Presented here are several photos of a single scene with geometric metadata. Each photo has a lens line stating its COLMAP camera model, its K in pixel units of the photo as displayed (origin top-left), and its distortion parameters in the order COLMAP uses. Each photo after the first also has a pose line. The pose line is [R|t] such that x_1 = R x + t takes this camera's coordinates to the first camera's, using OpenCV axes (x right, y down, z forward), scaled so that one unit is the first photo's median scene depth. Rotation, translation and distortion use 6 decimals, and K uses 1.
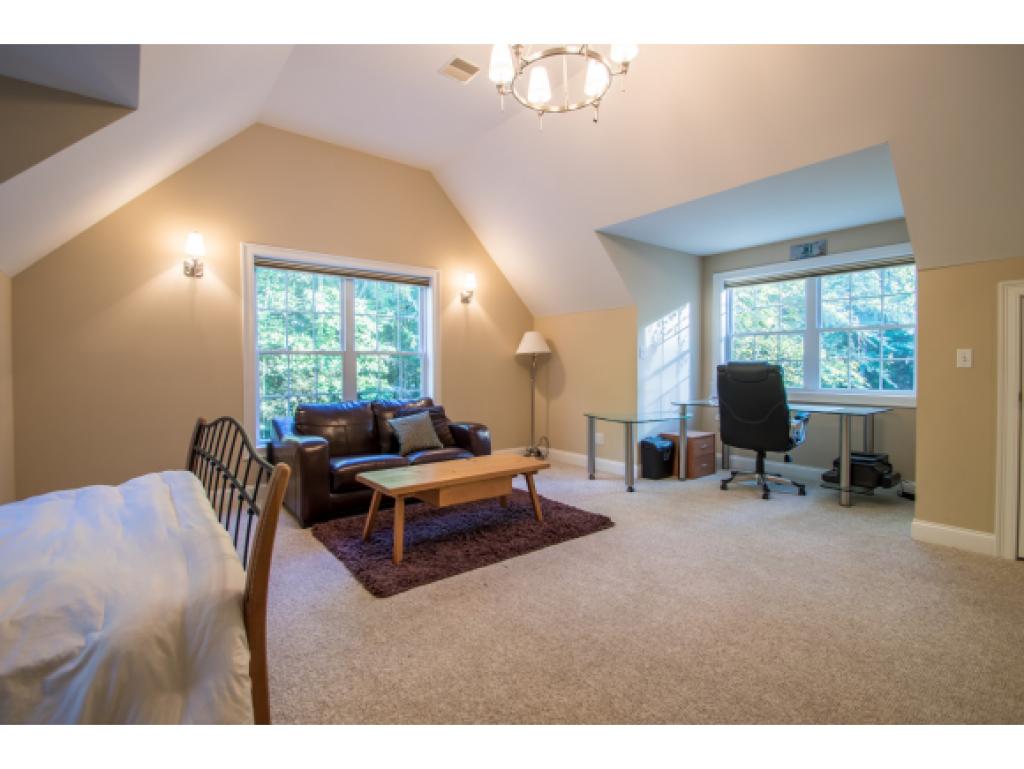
lens RADIAL K [[467.5, 0, 509.7], [0, 467.5, 374.1], [0, 0, 1]] dist [0.020780, -0.000101]
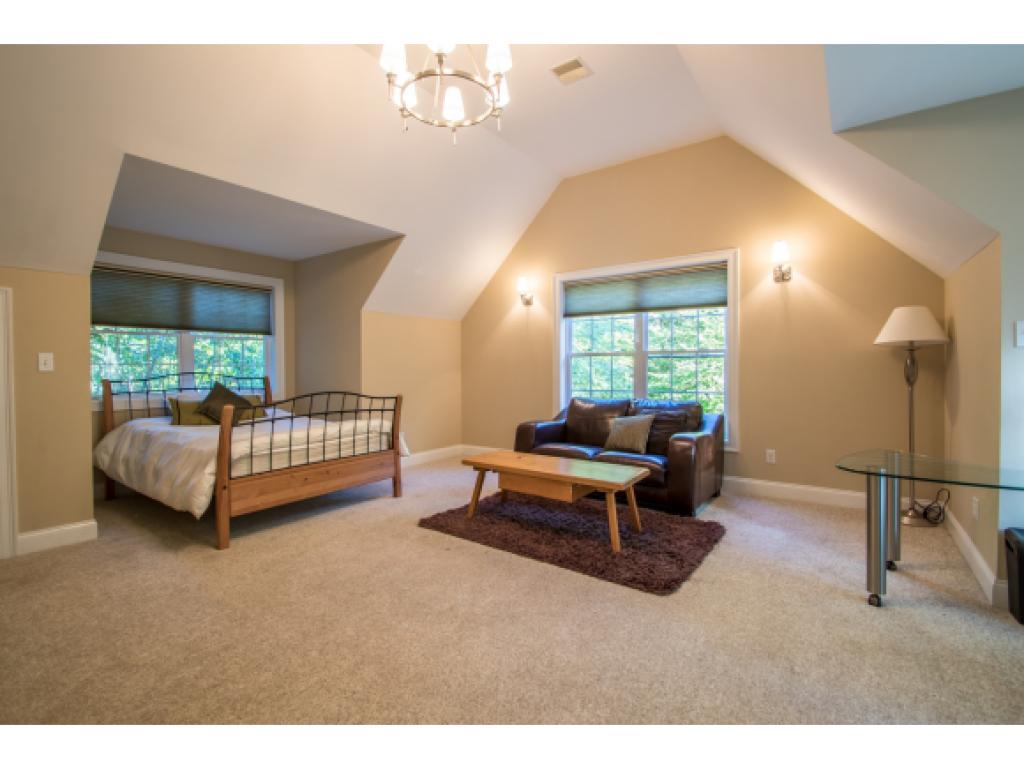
lens RADIAL K [[473.3, 0, 512.0], [0, 473.3, 384.5], [0, 0, 1]] dist [0.001193, 0.000298]
pose [[0.276922, 0.034928, -0.960257, 0.750807], [-0.015708, 0.999370, 0.031821, -0.007361], [0.960764, 0.006272, 0.277296, 0.541924]]
